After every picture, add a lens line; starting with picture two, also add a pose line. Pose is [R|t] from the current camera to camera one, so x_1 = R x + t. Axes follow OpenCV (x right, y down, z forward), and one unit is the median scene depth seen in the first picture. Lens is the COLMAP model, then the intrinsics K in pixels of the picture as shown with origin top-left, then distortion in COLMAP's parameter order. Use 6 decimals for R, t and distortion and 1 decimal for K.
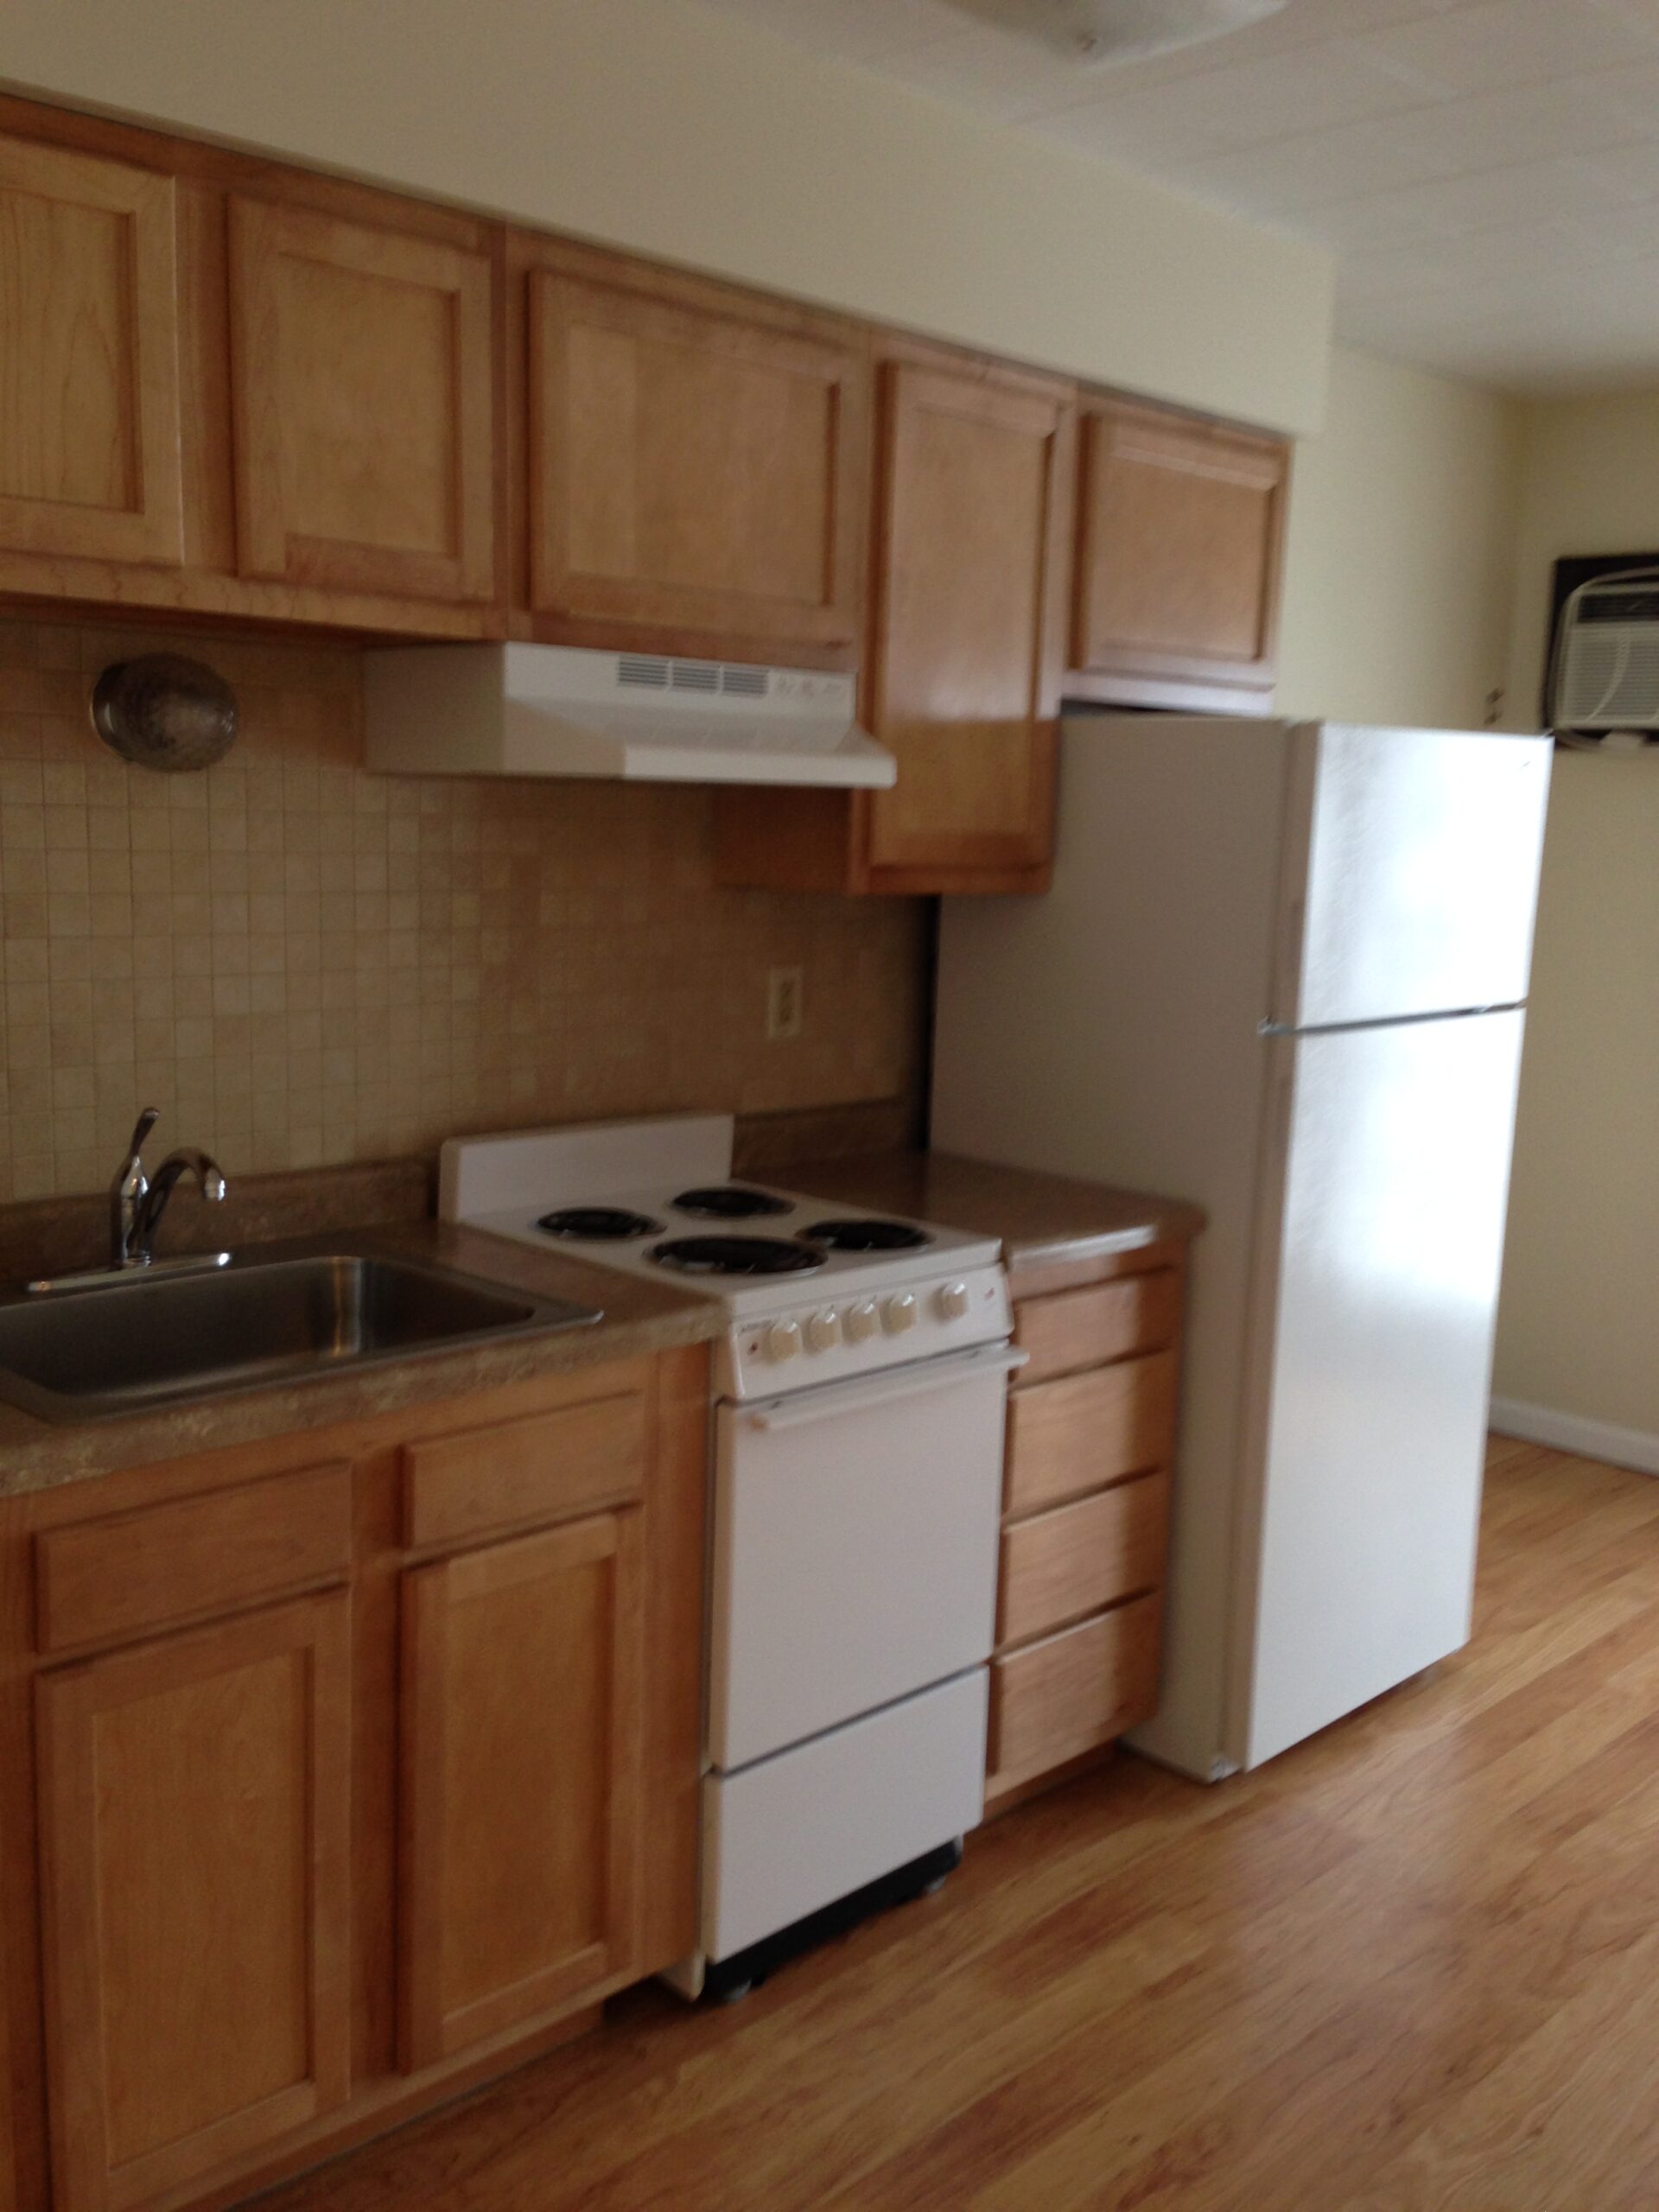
lens RADIAL K [[2046.4, 0, 829.5], [0, 2046.4, 1106.0], [0, 0, 1]] dist [0.056357, -0.007295]
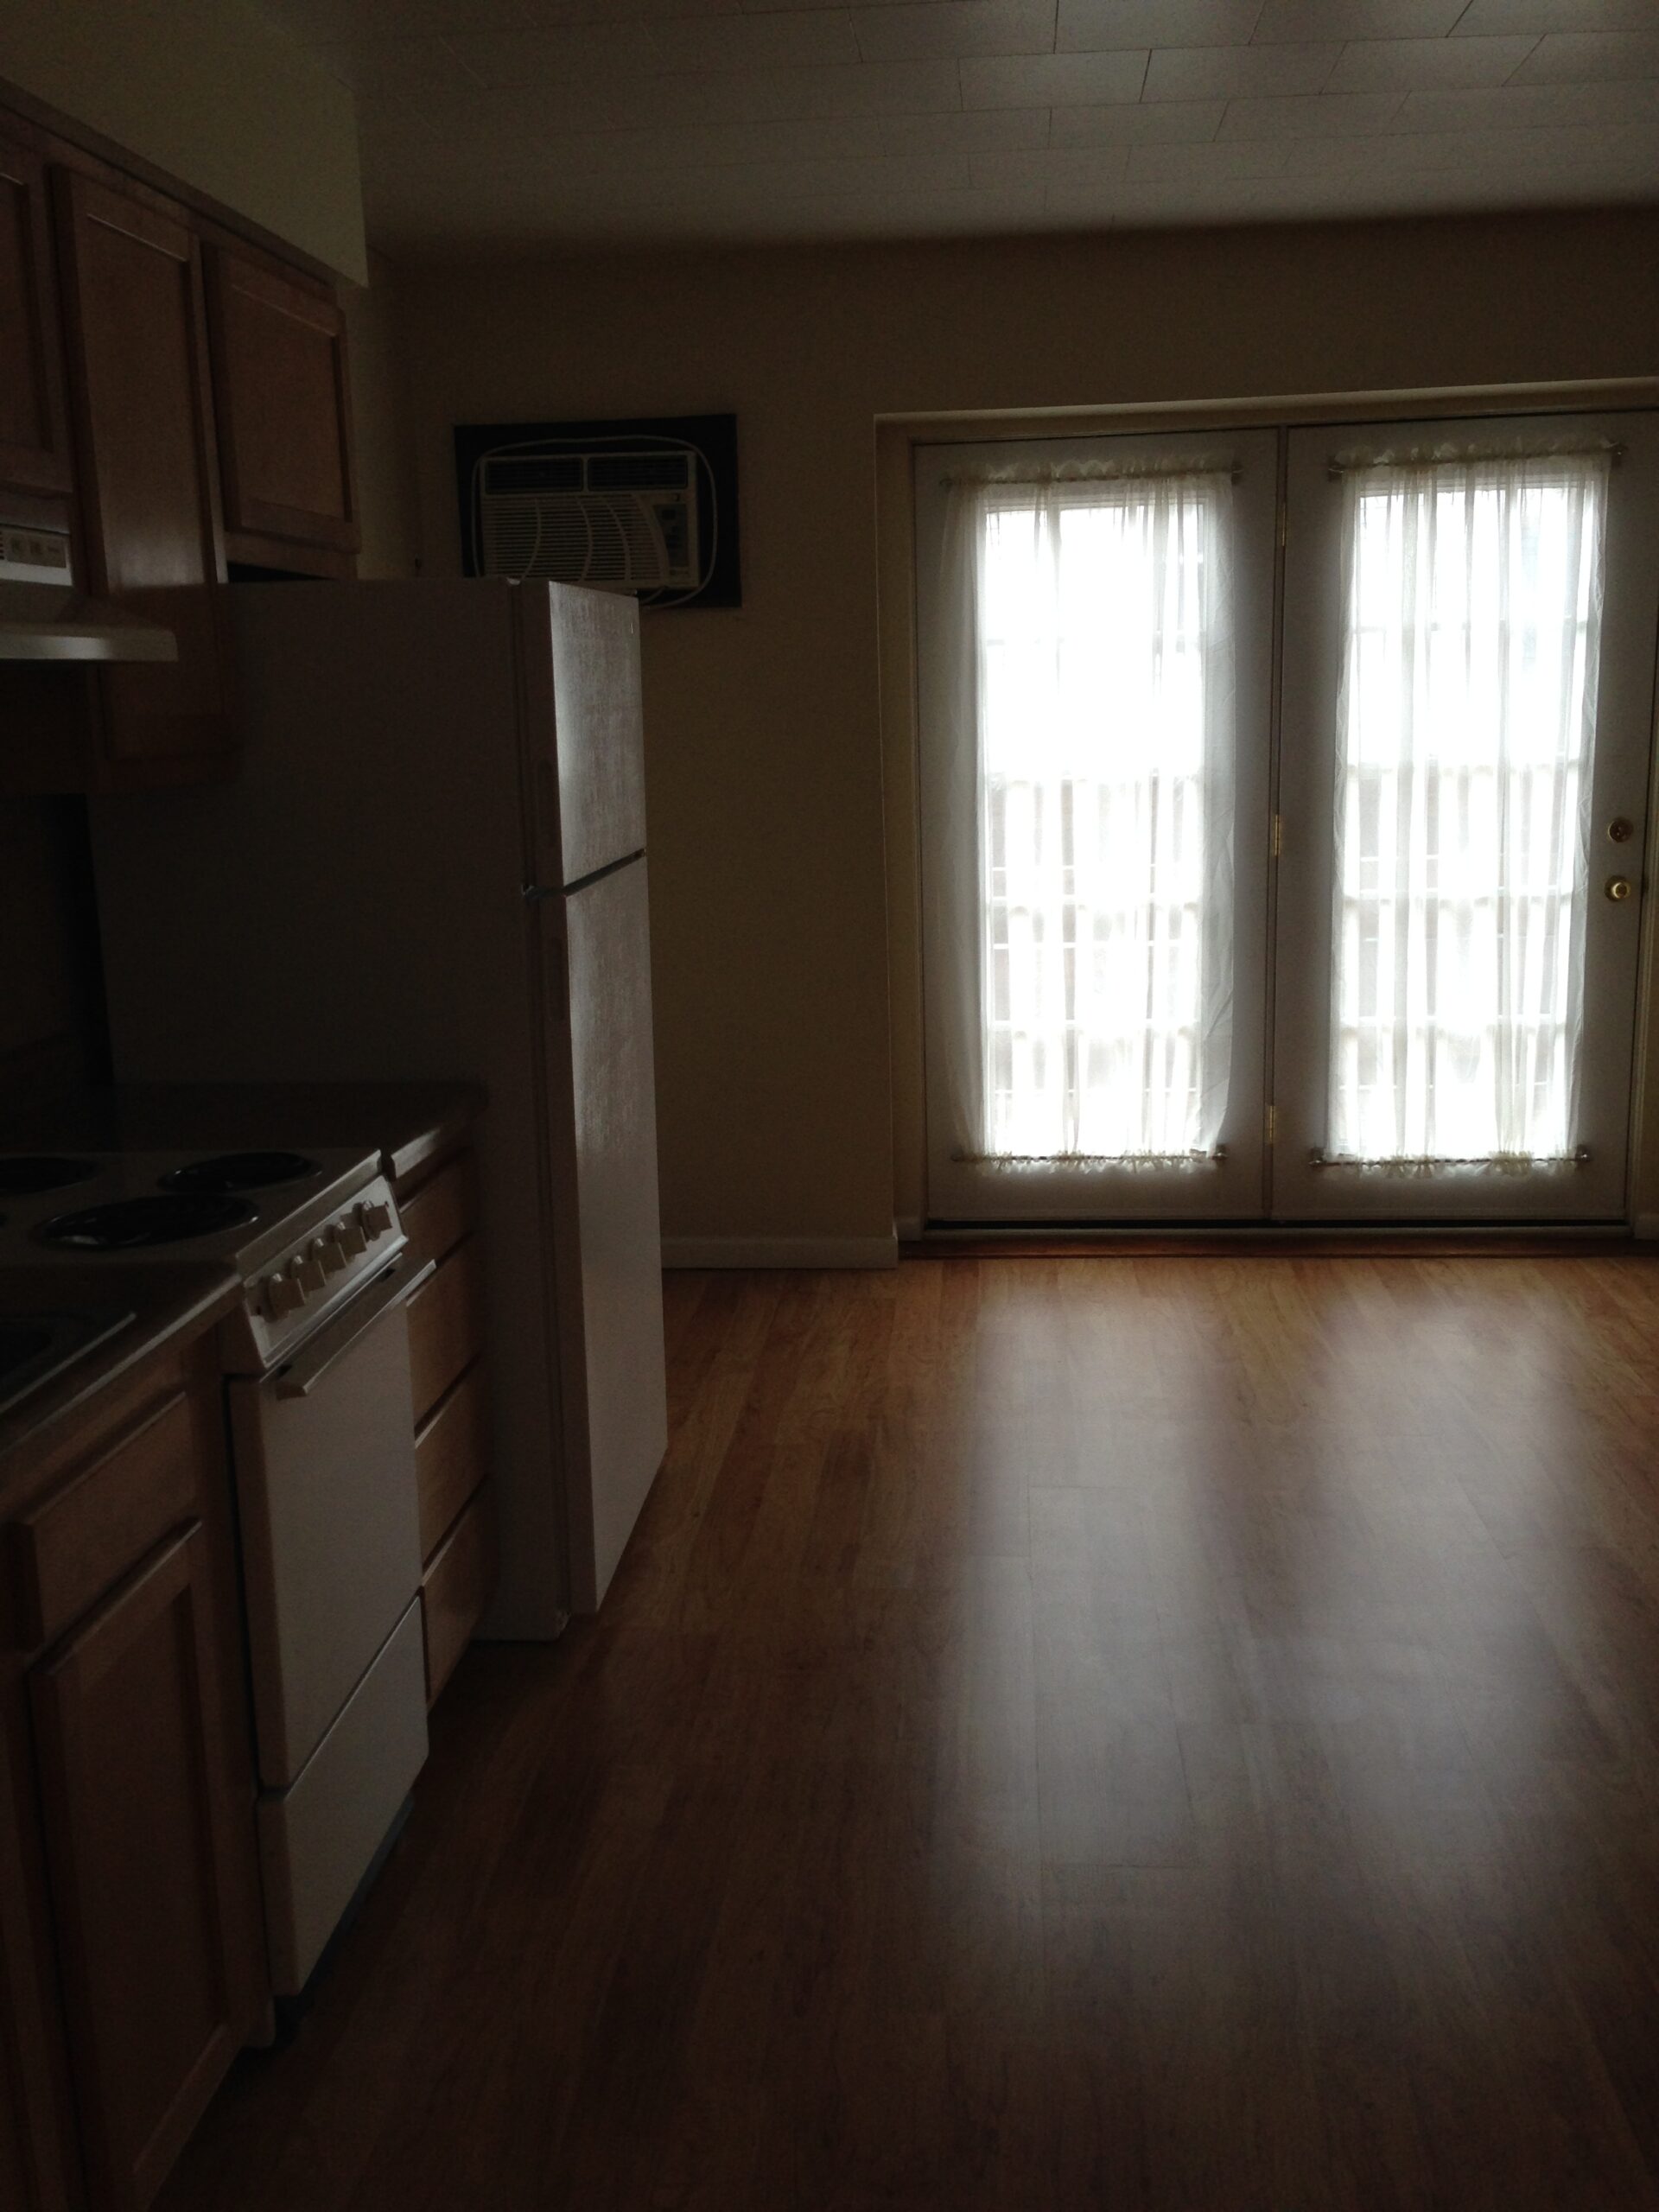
lens RADIAL K [[2038.3, 0, 829.5], [0, 2038.3, 1106.0], [0, 0, 1]] dist [0.123921, -0.002151]
pose [[0.774390, -0.182989, 0.605669, -0.275144], [0.149531, 0.983077, 0.105828, -0.018802], [-0.614785, 0.008614, 0.788648, 0.109014]]
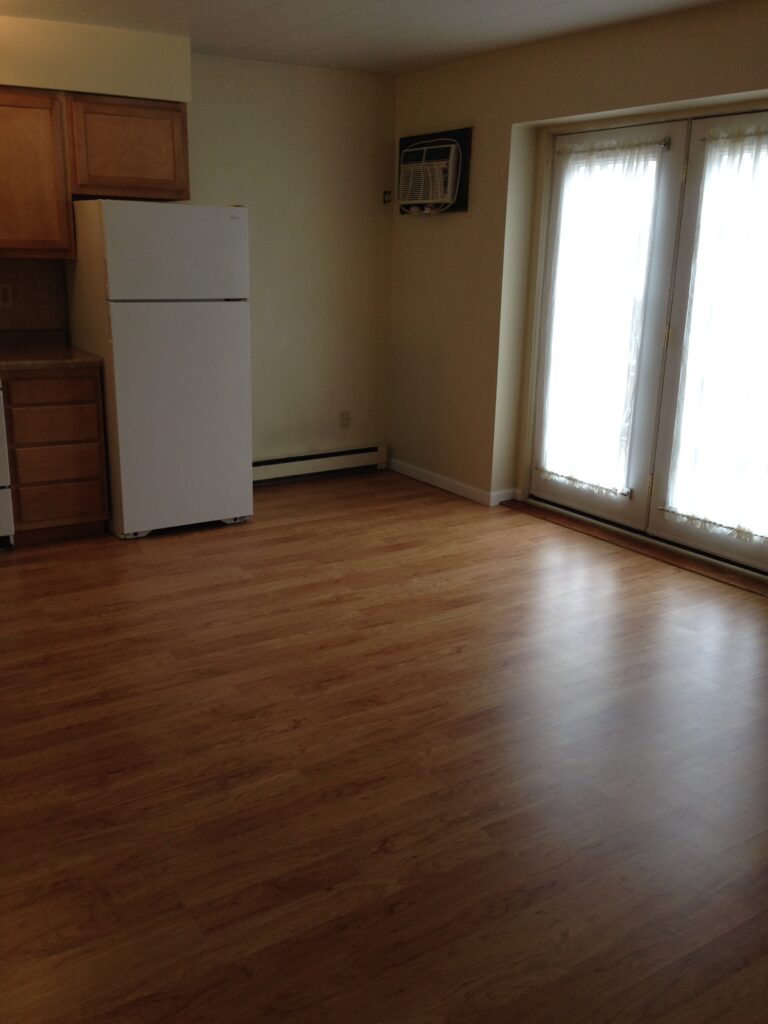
lens RADIAL K [[1028.4, 0, 384.0], [0, 1028.4, 512.0], [0, 0, 1]] dist [0.144279, -0.006890]
pose [[0.966834, 0.043682, -0.251643, 0.994586], [-0.016484, 0.993884, 0.109191, 0.093943], [0.254873, -0.101422, 0.961641, -0.489322]]
